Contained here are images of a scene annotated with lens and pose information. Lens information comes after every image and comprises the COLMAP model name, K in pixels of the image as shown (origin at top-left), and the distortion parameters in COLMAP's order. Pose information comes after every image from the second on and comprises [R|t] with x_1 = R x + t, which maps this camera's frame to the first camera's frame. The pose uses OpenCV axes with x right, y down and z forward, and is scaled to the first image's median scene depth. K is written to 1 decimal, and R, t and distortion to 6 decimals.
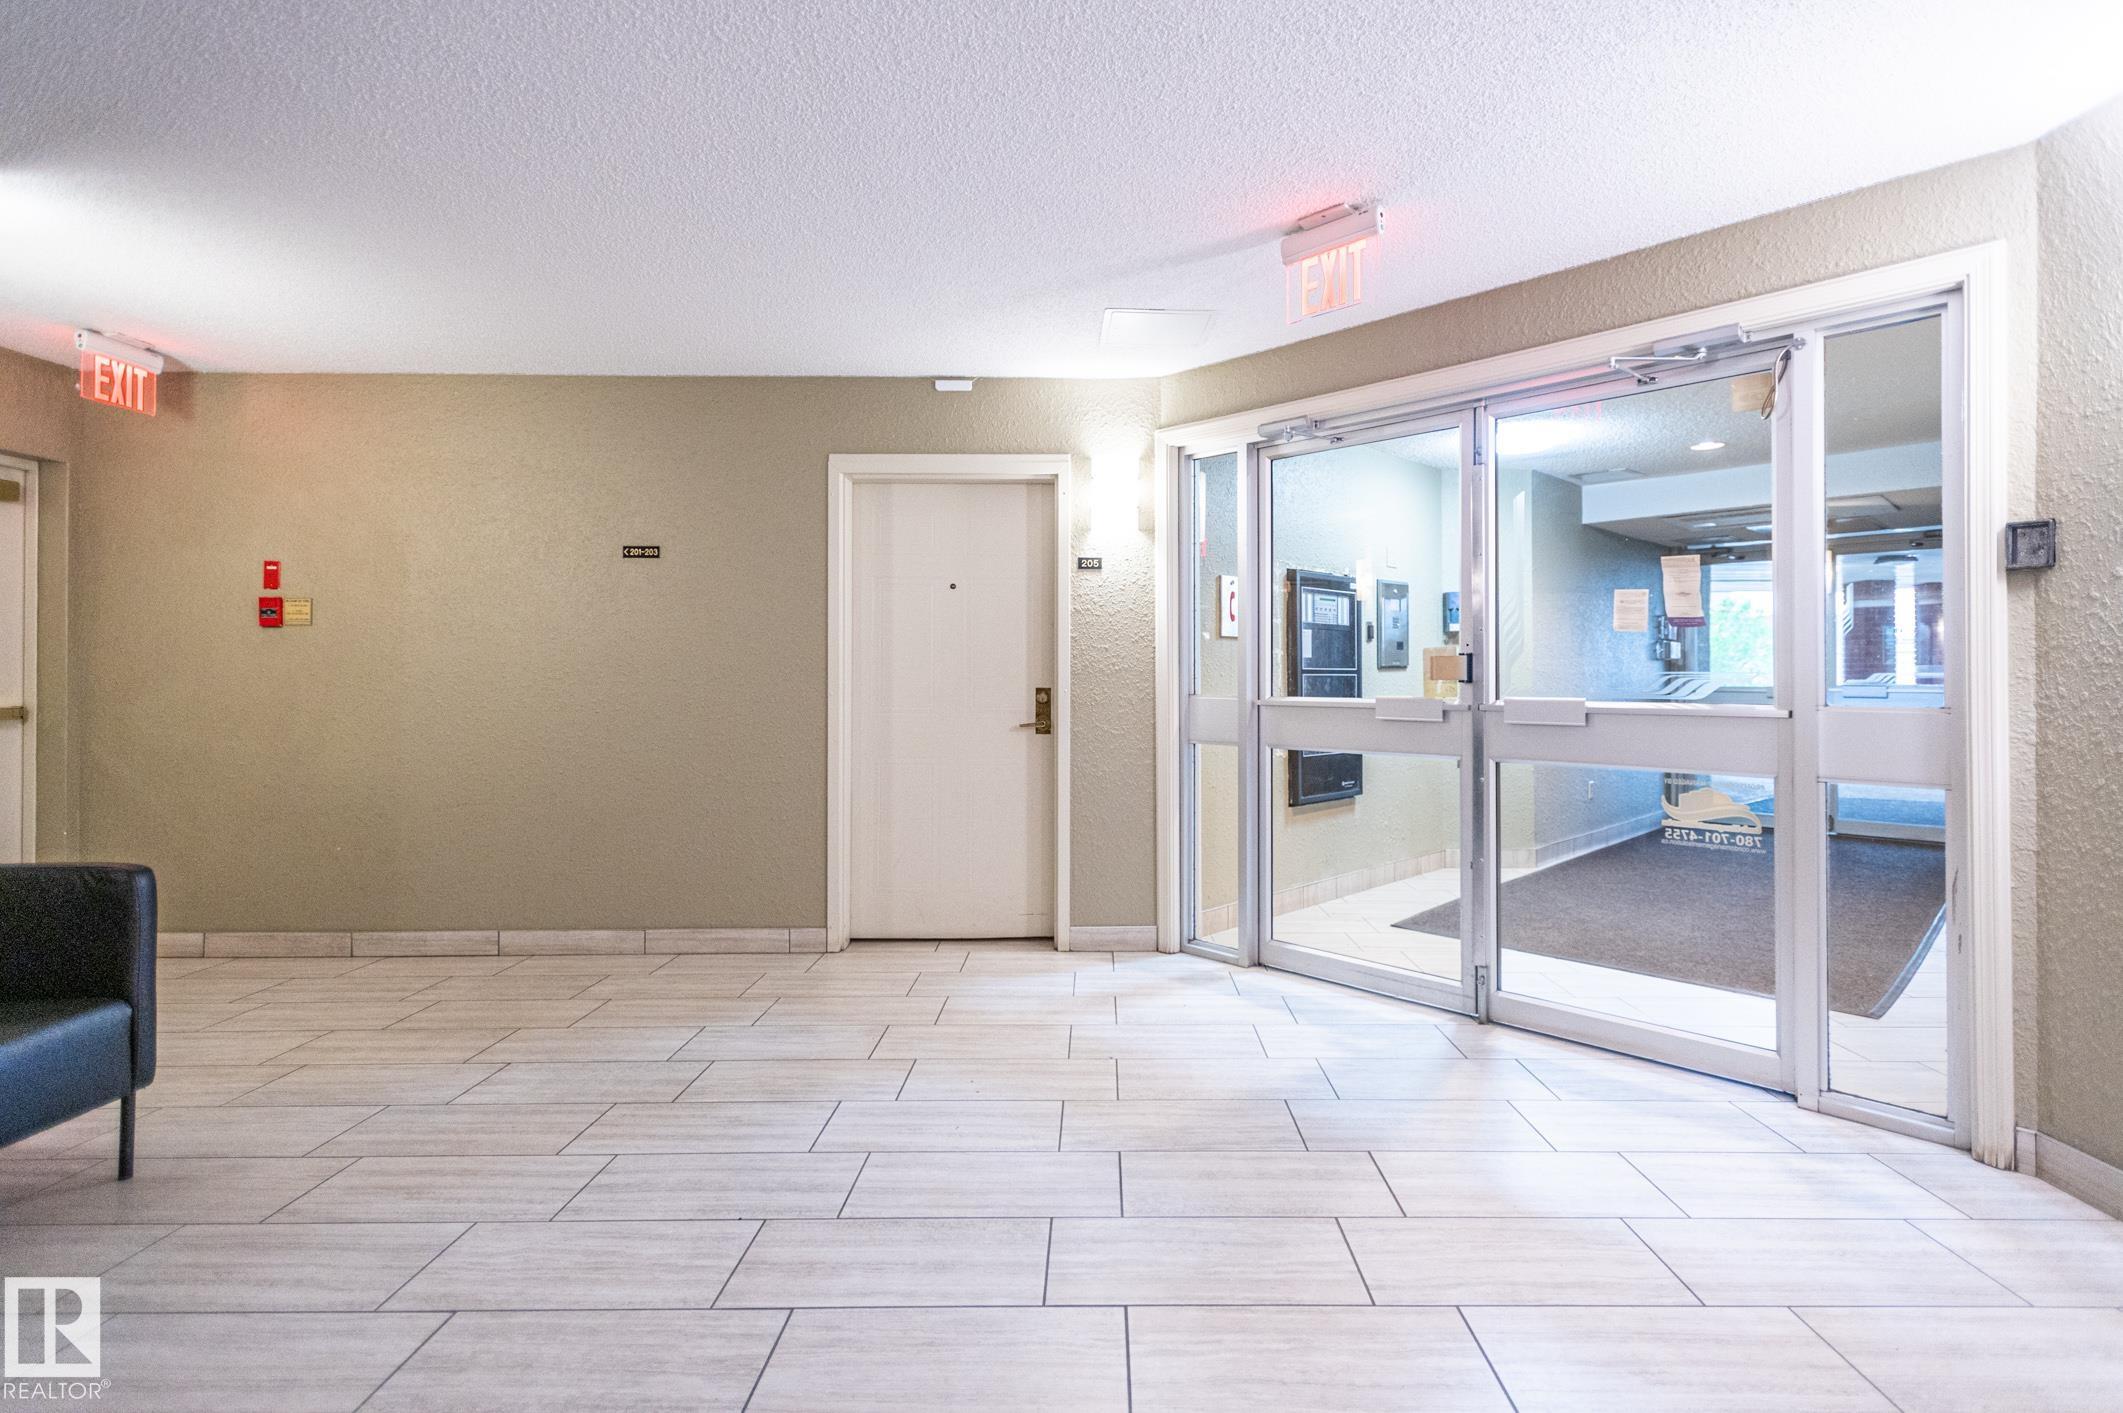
lens RADIAL K [[1020.2, 0, 1110.0], [0, 1020.2, 694.0], [0, 0, 1]] dist [0.001818, -0.000620]
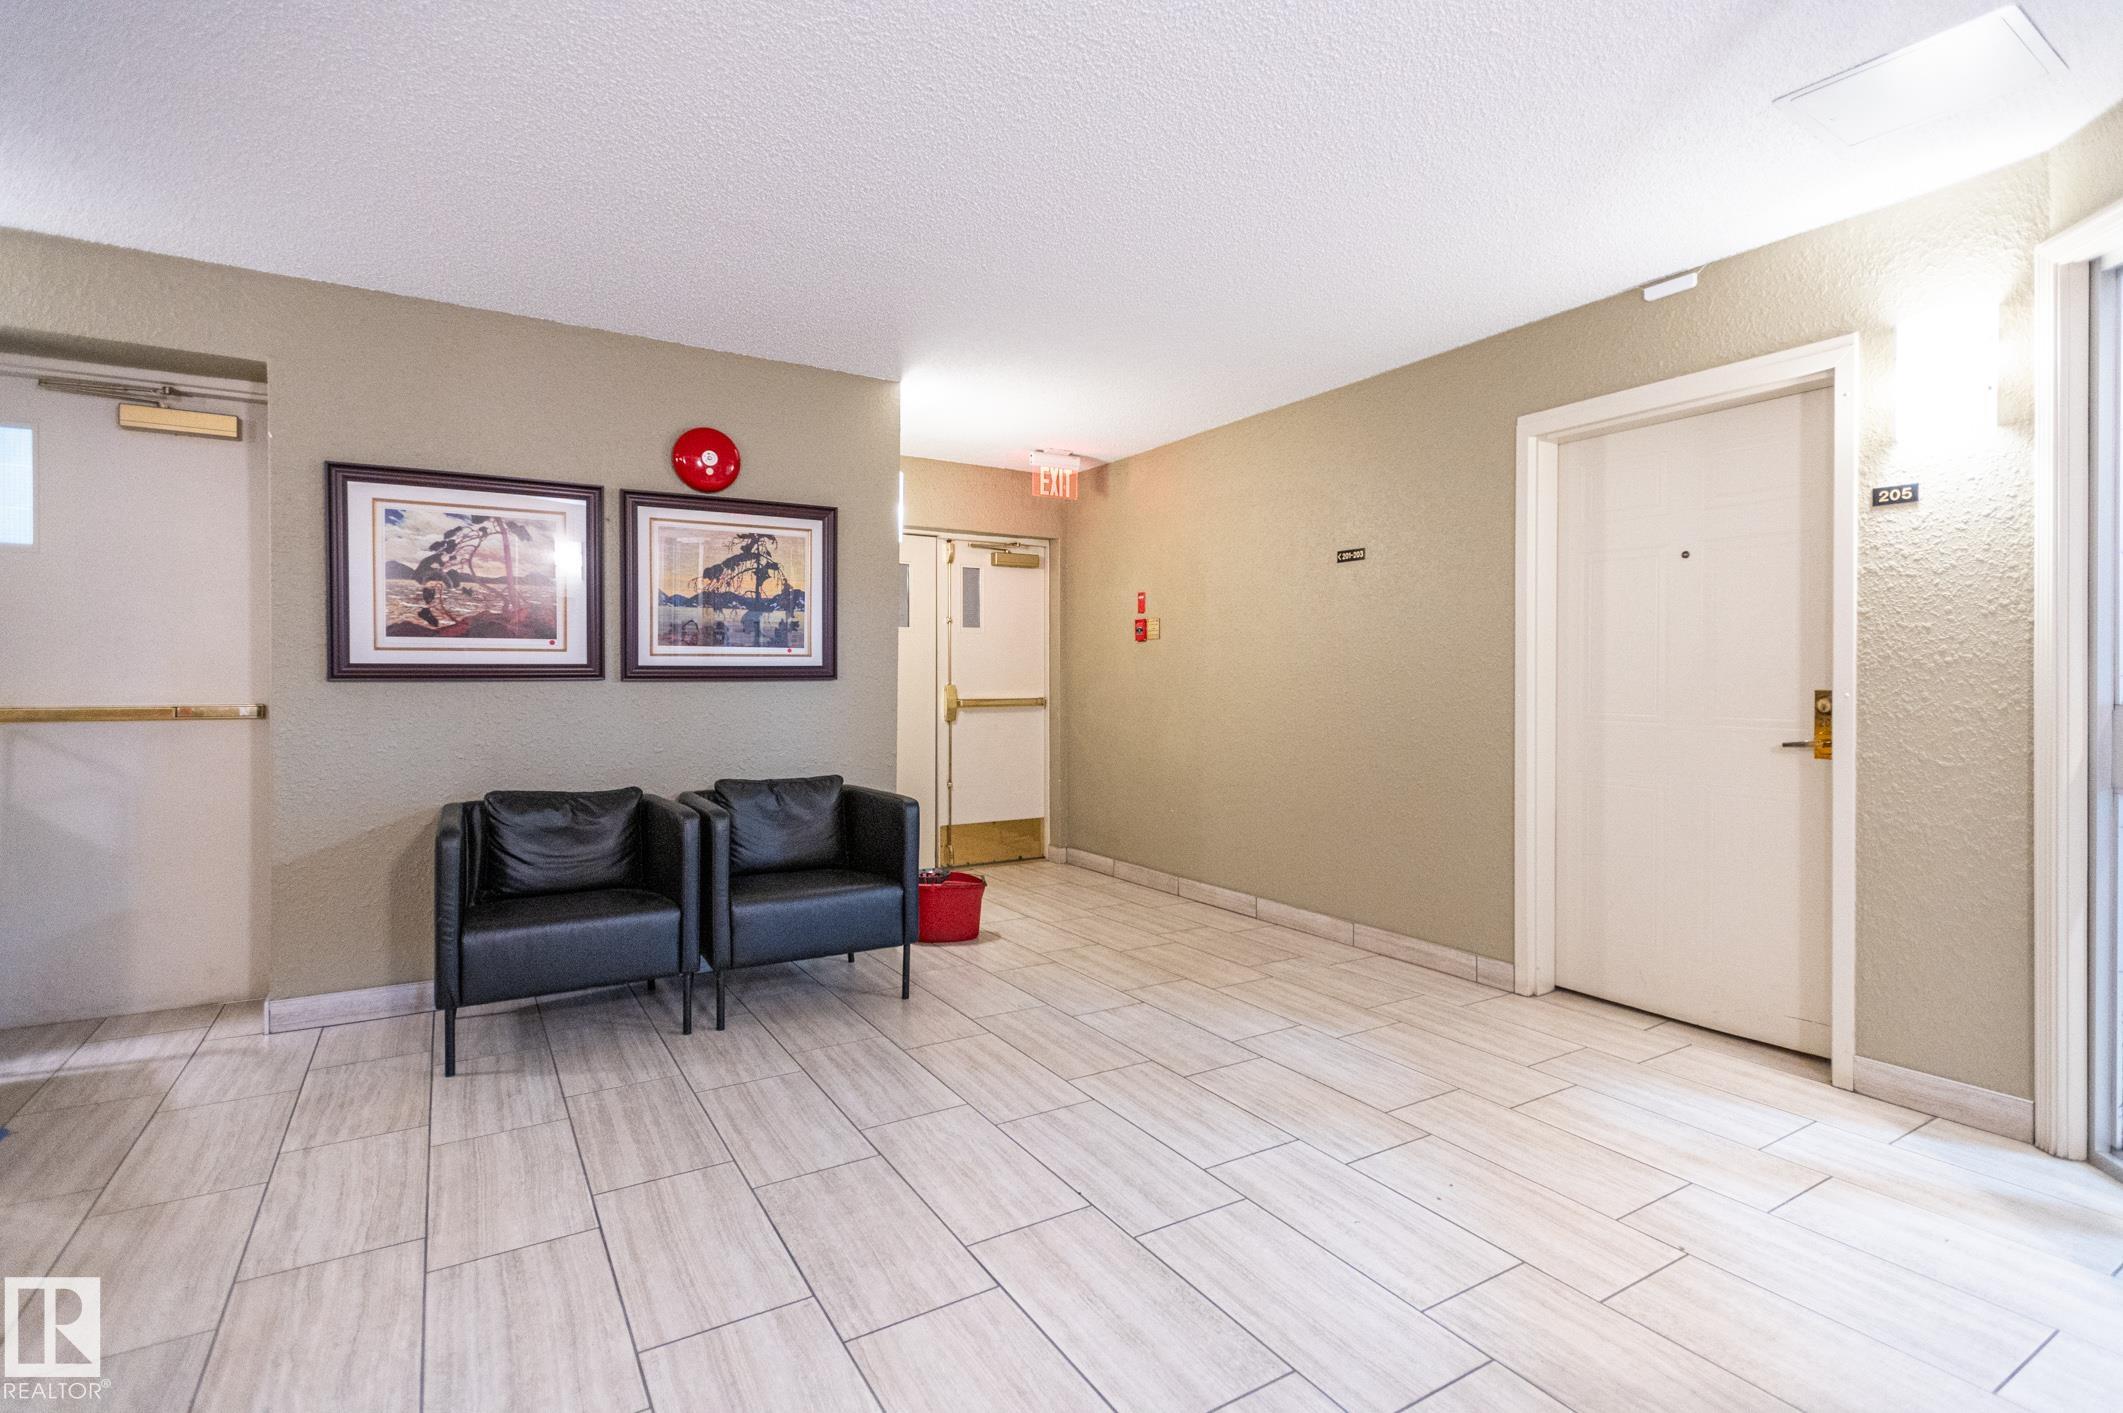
lens RADIAL K [[993.1, 0, 1061.5], [0, 993.1, 706.5], [0, 0, 1]] dist [0.000797, -0.001087]
pose [[0.504122, 0.021133, -0.863374, 0.263499], [-0.010666, 0.999777, 0.018244, -0.002259], [0.863567, 0.000011, 0.504234, 0.247980]]
